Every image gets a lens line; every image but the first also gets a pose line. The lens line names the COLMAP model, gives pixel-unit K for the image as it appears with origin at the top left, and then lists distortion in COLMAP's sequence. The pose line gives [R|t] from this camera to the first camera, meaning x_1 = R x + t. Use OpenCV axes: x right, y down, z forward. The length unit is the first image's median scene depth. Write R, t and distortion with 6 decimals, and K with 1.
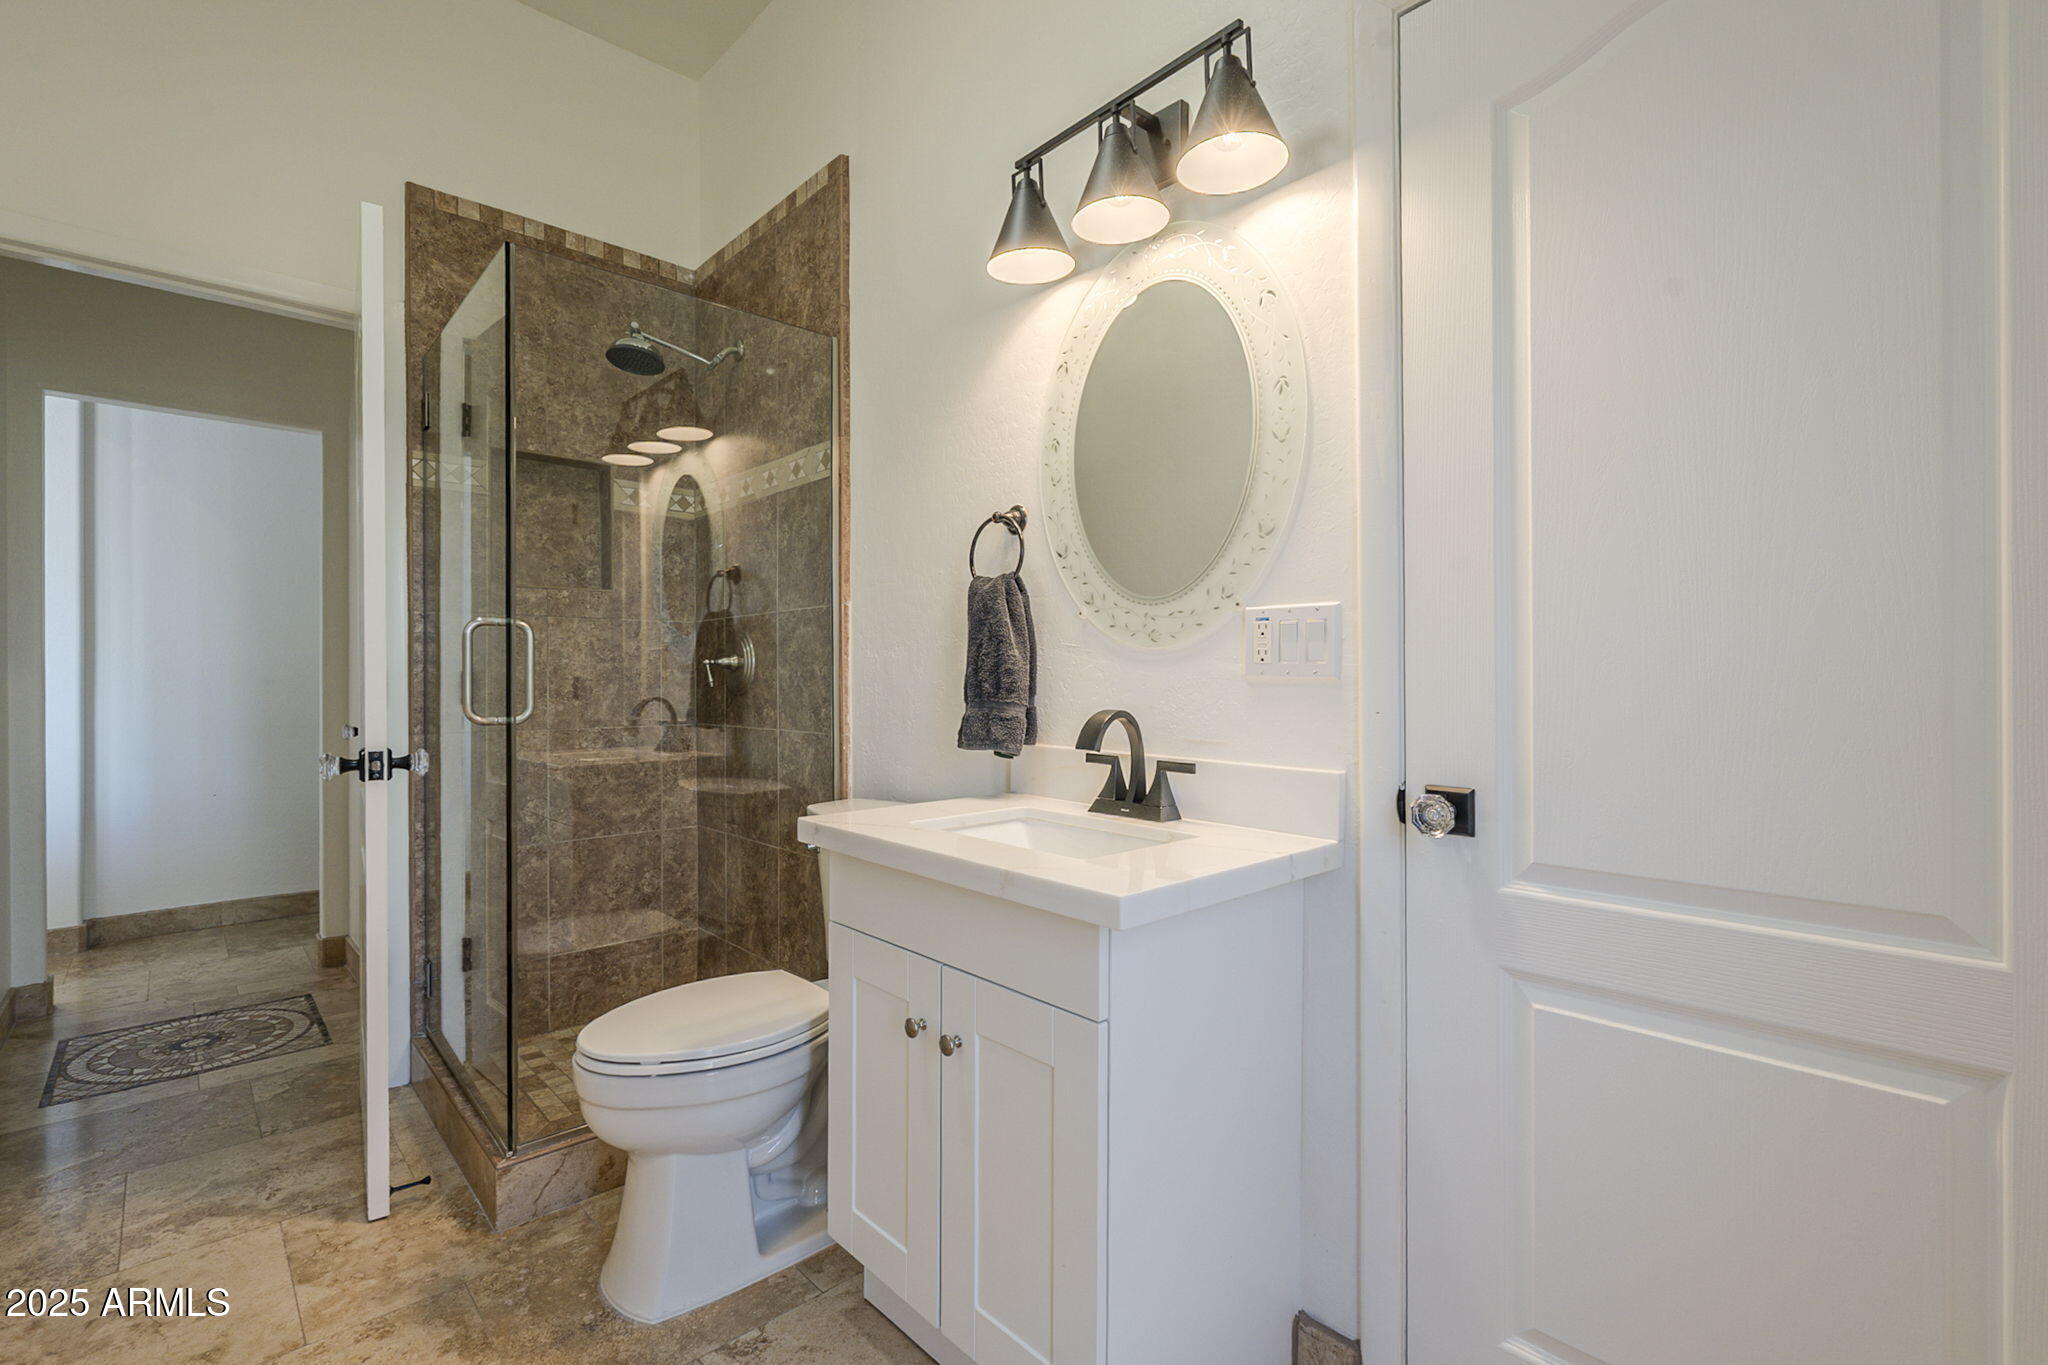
lens RADIAL K [[899.0, 0, 1014.5], [0, 899.0, 681.5], [0, 0, 1]] dist [0.005574, 0.000017]
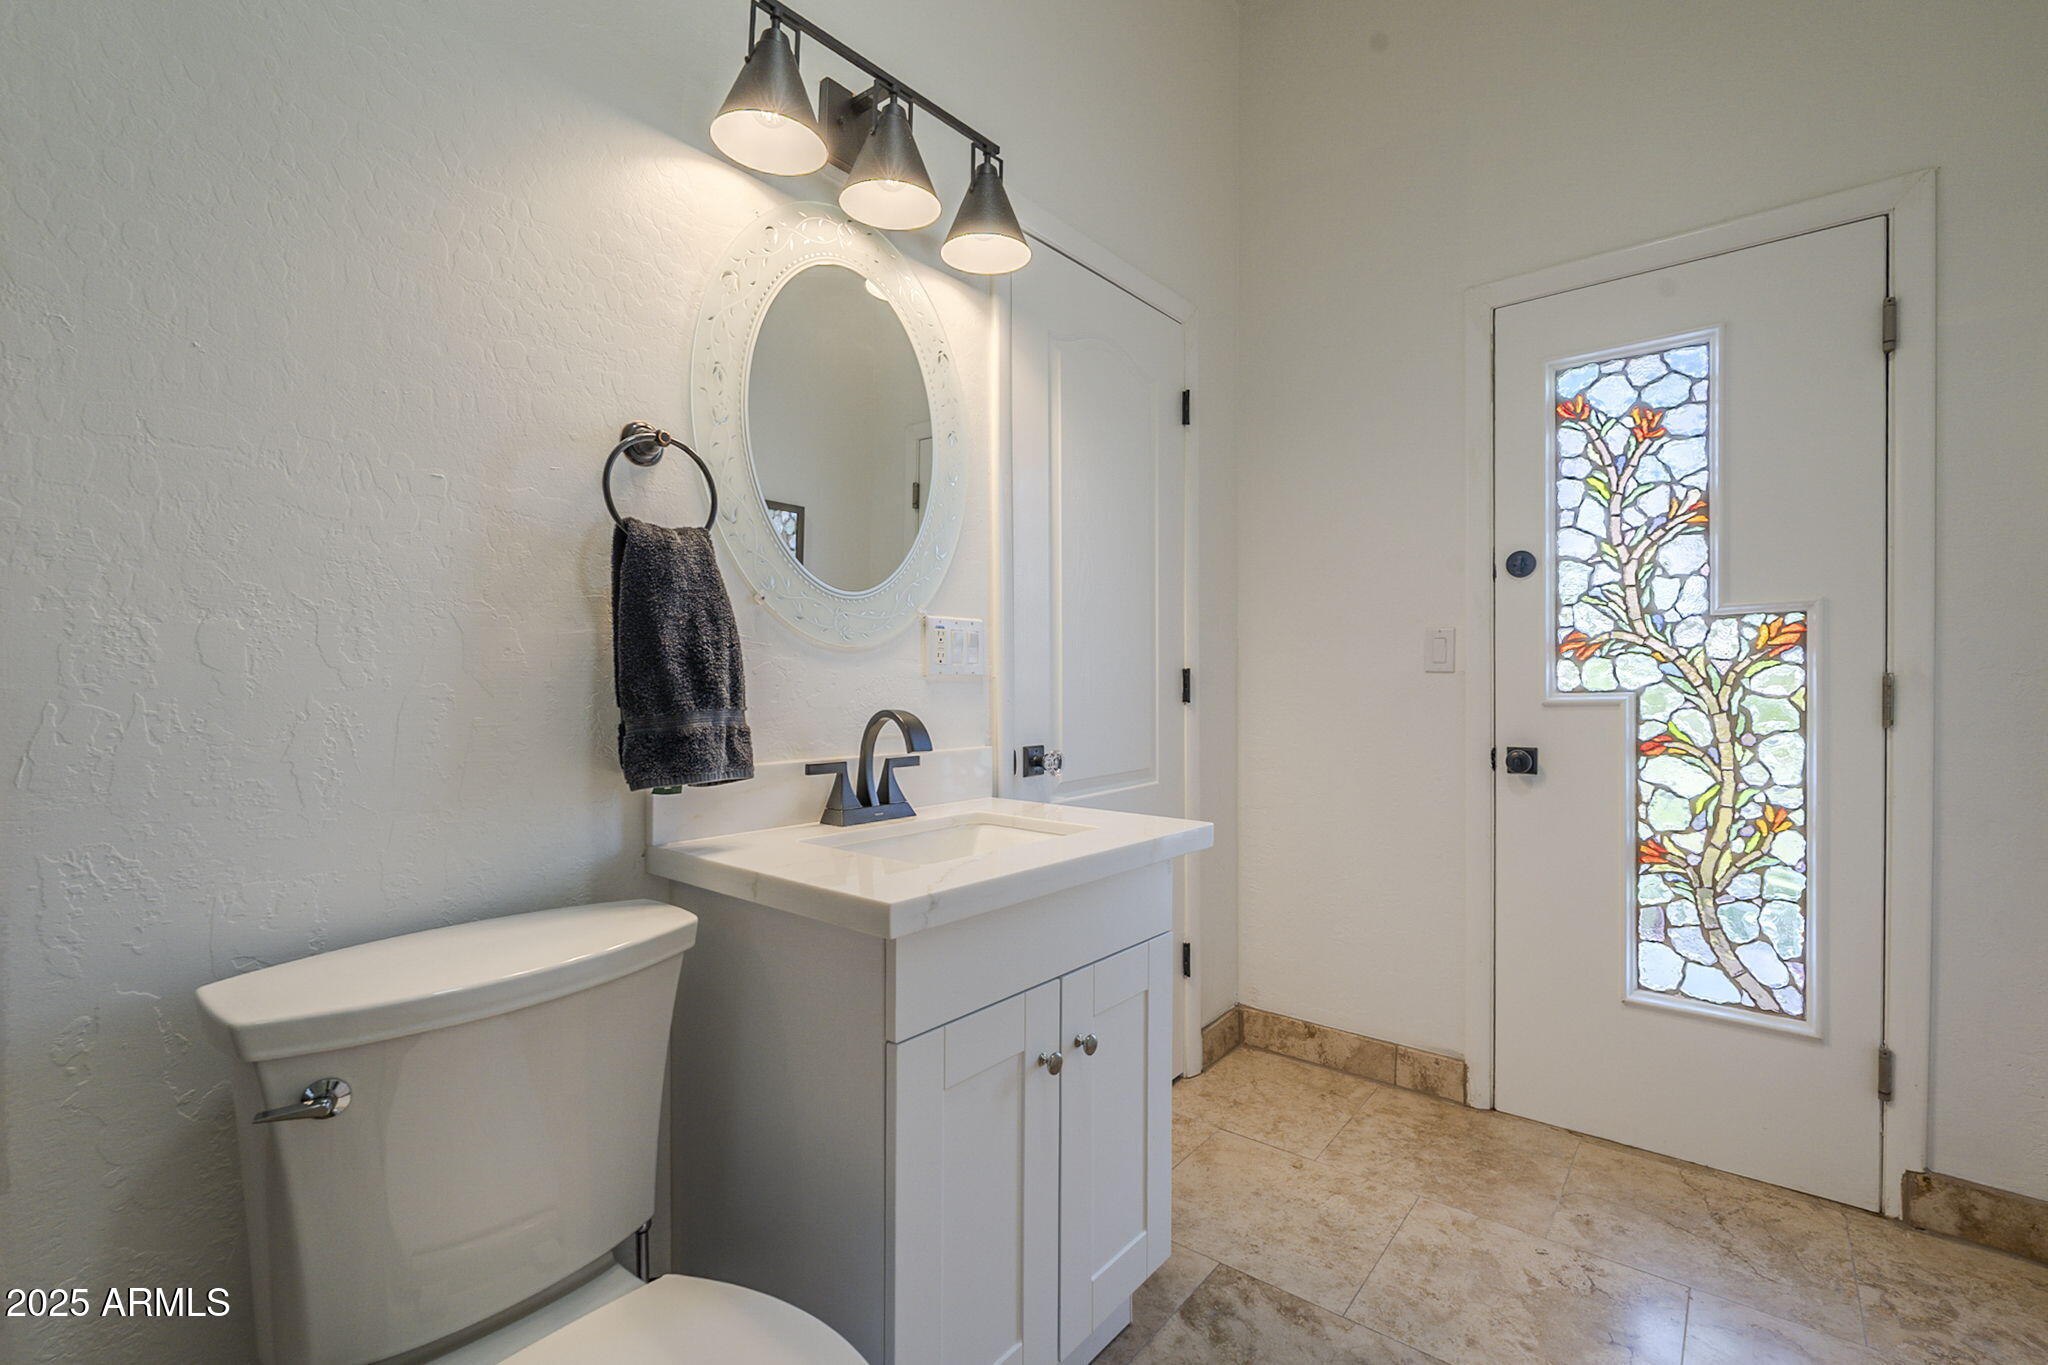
lens RADIAL K [[899.0, 0, 1015.1], [0, 899.0, 679.5], [0, 0, 1]] dist [0.005574, 0.000017]
pose [[-0.121681, -0.003320, 0.992564, -0.861858], [0.002853, 0.999989, 0.003695, -0.004695], [-0.992565, 0.003281, -0.121670, 0.982278]]
